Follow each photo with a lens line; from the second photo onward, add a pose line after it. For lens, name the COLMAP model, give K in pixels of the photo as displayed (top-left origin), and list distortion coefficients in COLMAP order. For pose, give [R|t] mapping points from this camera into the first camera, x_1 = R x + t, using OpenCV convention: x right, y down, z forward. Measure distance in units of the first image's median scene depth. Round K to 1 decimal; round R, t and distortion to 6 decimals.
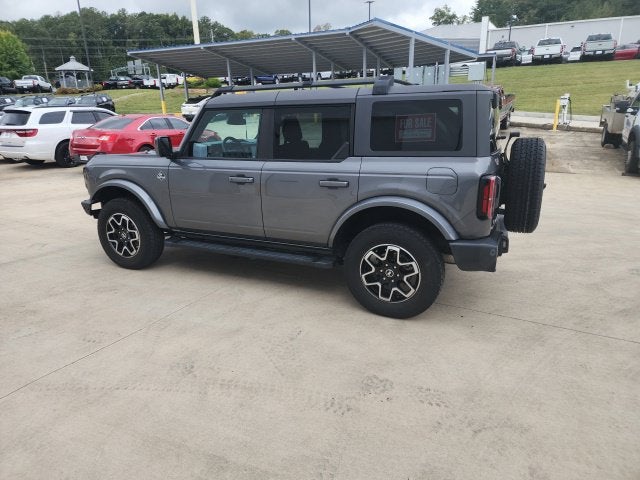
lens RADIAL K [[423.4, 0, 303.7], [0, 423.4, 230.3], [0, 0, 1]] dist [0.079350, -0.069605]
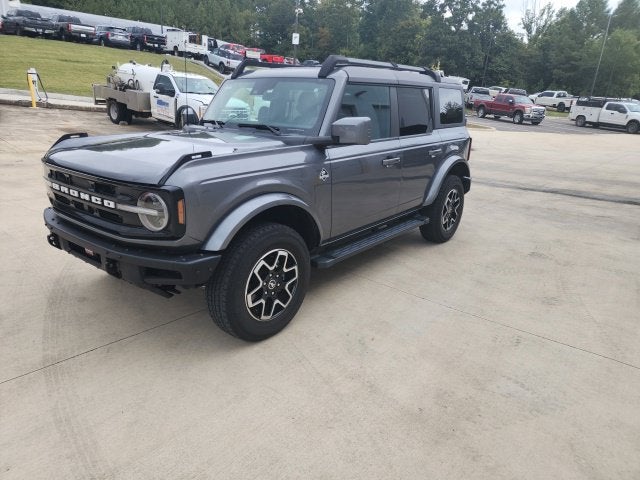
lens RADIAL K [[429.2, 0, 312.0], [0, 429.2, 241.8], [0, 0, 1]] dist [0.082644, -0.078566]
pose [[0.233389, -0.280692, 0.930989, -1.042232], [0.213687, 0.948831, 0.232502, -0.191176], [-0.948613, 0.144677, 0.281427, 0.830681]]
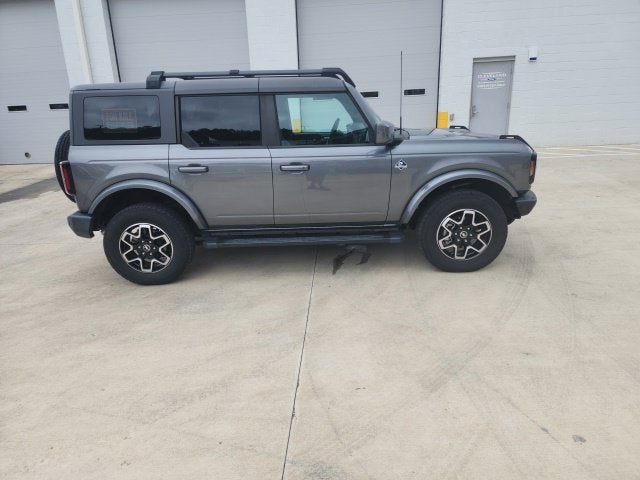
lens RADIAL K [[424.4, 0, 319.1], [0, 424.4, 232.1], [0, 0, 1]] dist [0.077038, -0.066497]
pose [[-0.895599, 0.174482, -0.409216, 0.384749], [-0.063791, 0.859996, 0.506298, -0.537381], [0.440264, 0.479544, -0.759082, 2.016978]]
